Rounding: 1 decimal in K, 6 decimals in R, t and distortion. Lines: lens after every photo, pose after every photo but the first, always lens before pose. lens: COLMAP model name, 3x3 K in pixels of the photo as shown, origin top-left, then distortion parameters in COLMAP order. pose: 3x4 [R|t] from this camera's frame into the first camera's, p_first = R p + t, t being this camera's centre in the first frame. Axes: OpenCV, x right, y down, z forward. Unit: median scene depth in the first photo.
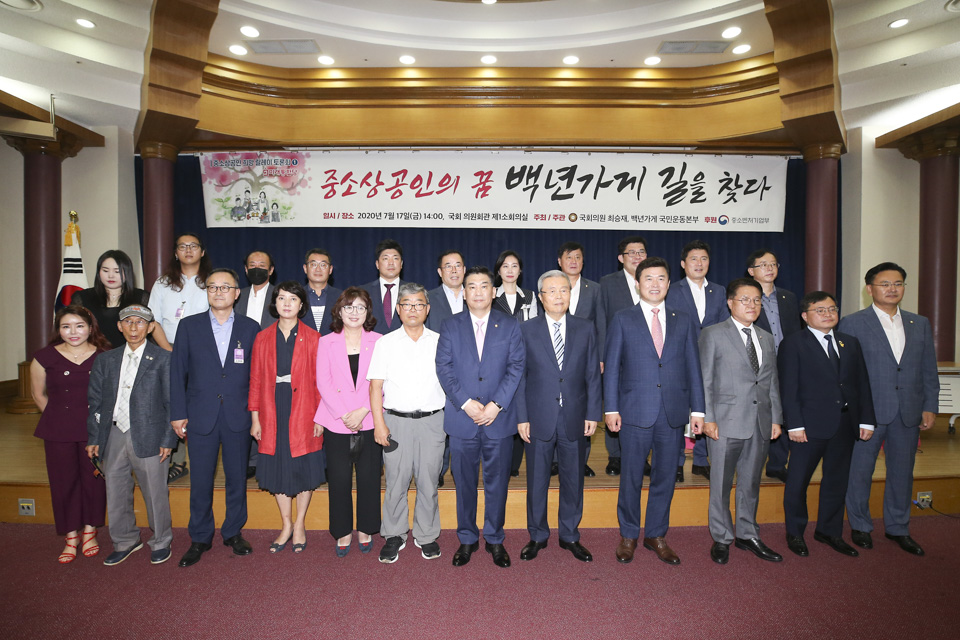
lens RADIAL K [[497.0, 0, 469.5], [0, 497.0, 316.2], [0, 0, 1]] dist [-0.036696, 0.001149]
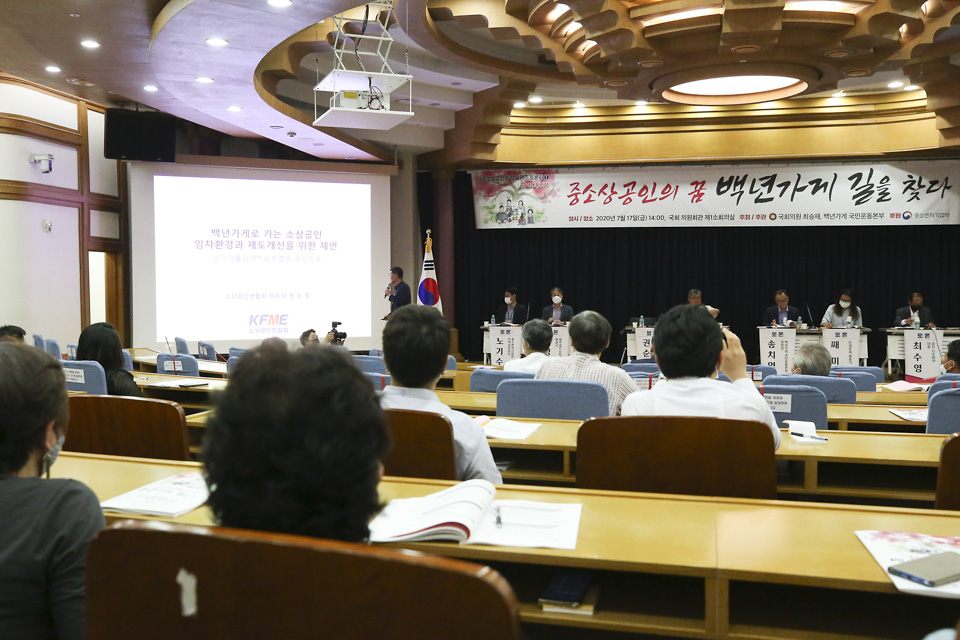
lens RADIAL K [[916.2, 0, 480.0], [0, 916.2, 320.0], [0, 0, 1]] dist [0.042605, 0.025589]
pose [[0.986650, 0.002400, -0.162840, -0.135780], [-0.000549, 0.999935, 0.011407, 0.031380], [0.162856, -0.011165, 0.986587, -1.379129]]
